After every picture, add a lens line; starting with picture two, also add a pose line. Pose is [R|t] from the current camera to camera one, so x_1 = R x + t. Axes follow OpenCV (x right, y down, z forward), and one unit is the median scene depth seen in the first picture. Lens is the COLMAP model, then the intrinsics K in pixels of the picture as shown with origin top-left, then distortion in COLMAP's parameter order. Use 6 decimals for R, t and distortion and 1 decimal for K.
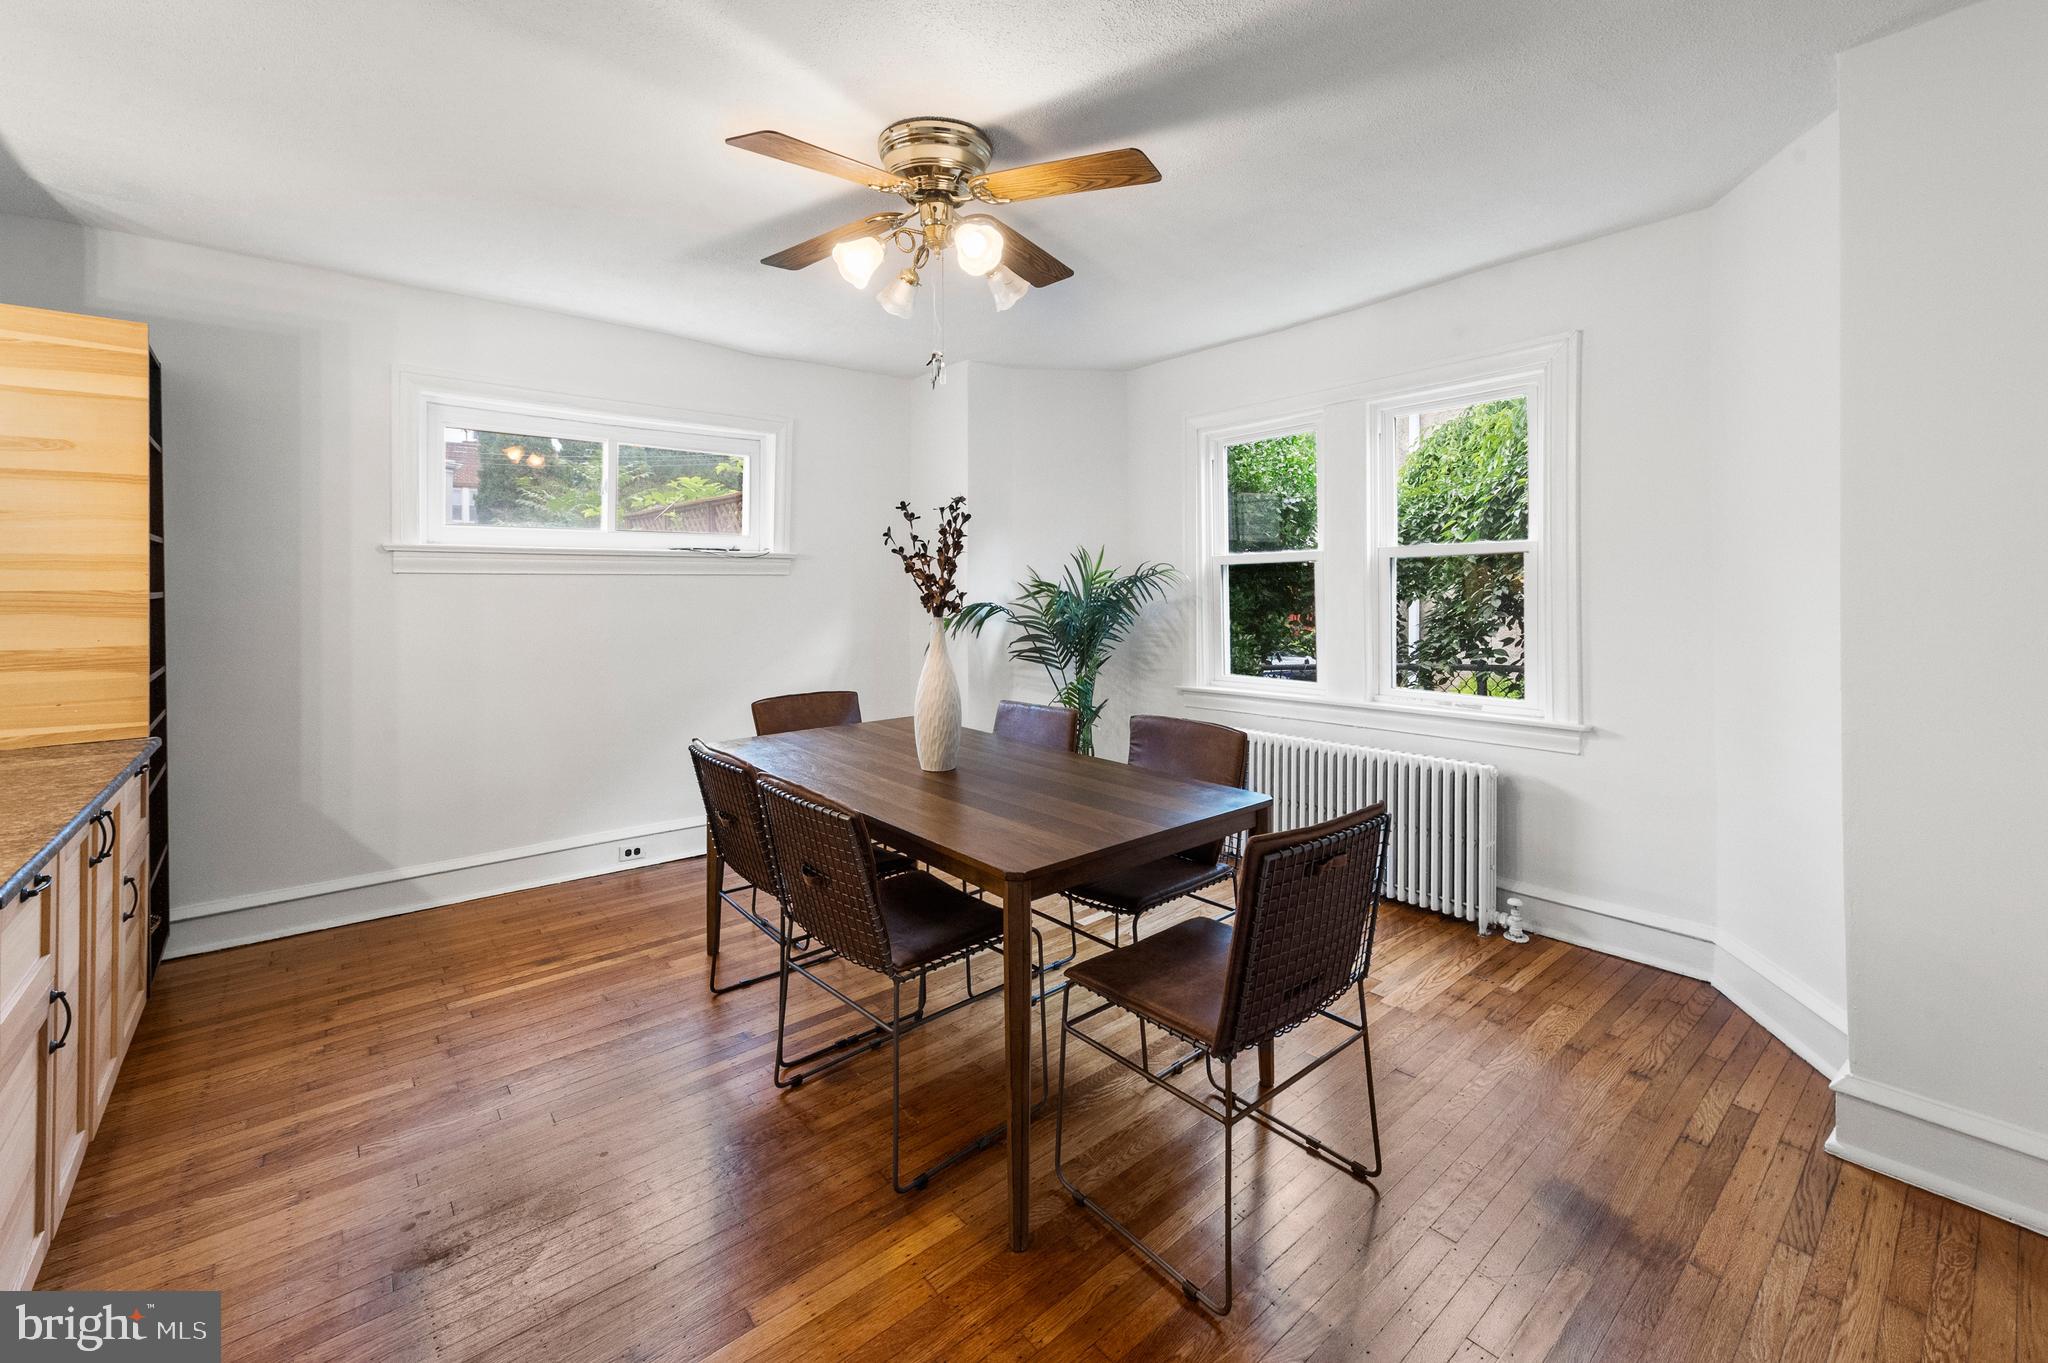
lens RADIAL K [[851.9, 0, 1030.2], [0, 851.9, 560.9], [0, 0, 1]] dist [0.013623, -0.004701]
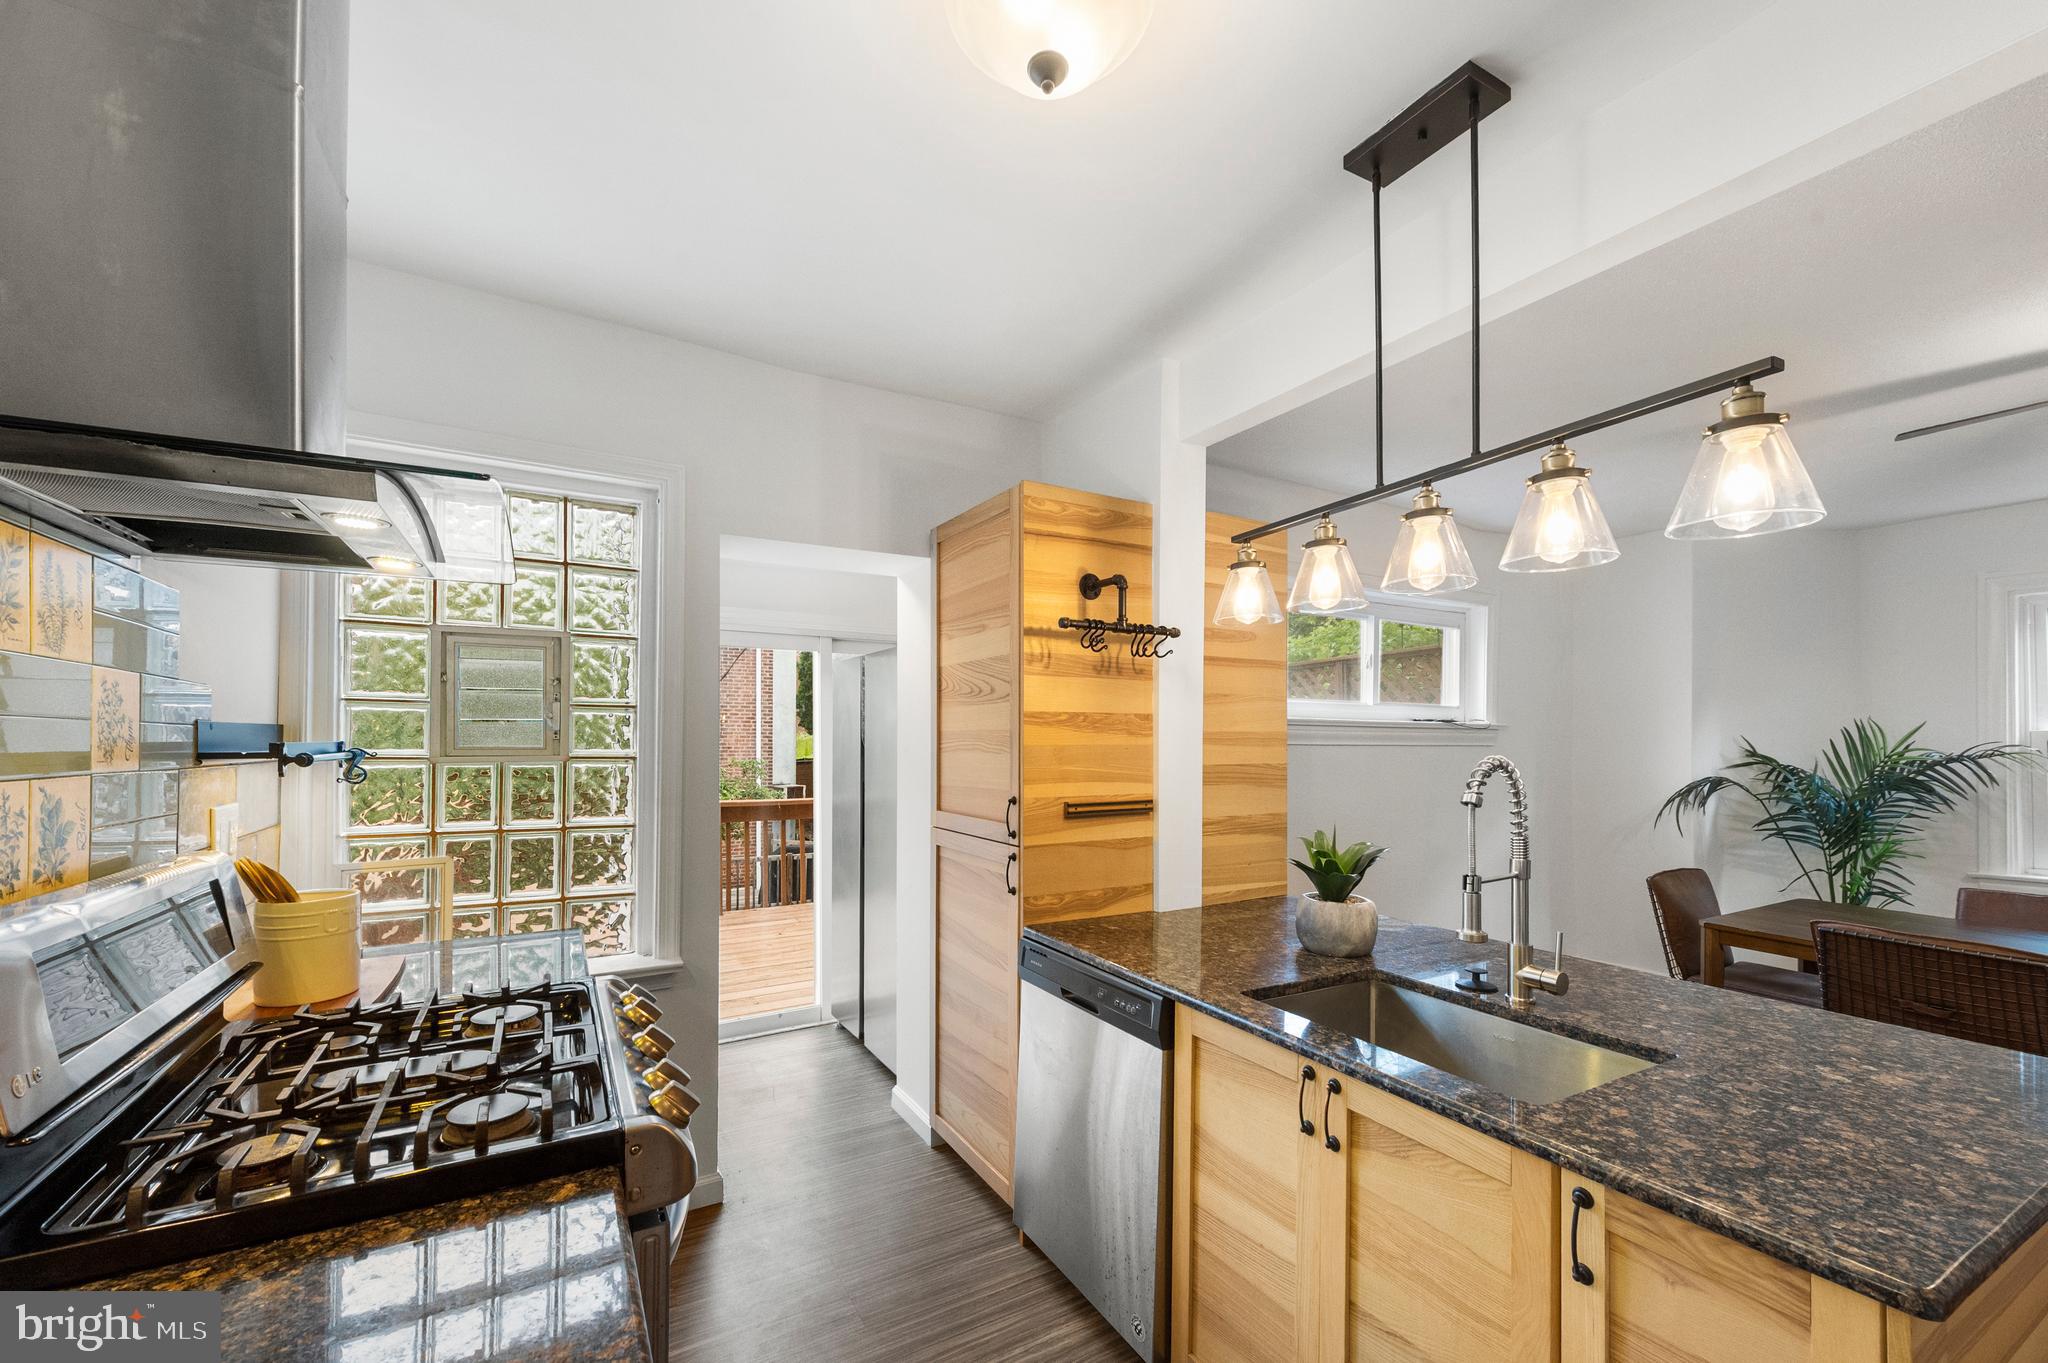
lens RADIAL K [[820.6, 0, 1021.1], [0, 820.6, 736.0], [0, 0, 1]] dist [0.019417, -0.006124]
pose [[0.983163, 0.009355, -0.182489, -0.862188], [-0.005526, 0.999754, 0.021478, -0.016941], [0.182645, -0.020108, 0.982973, -0.088798]]
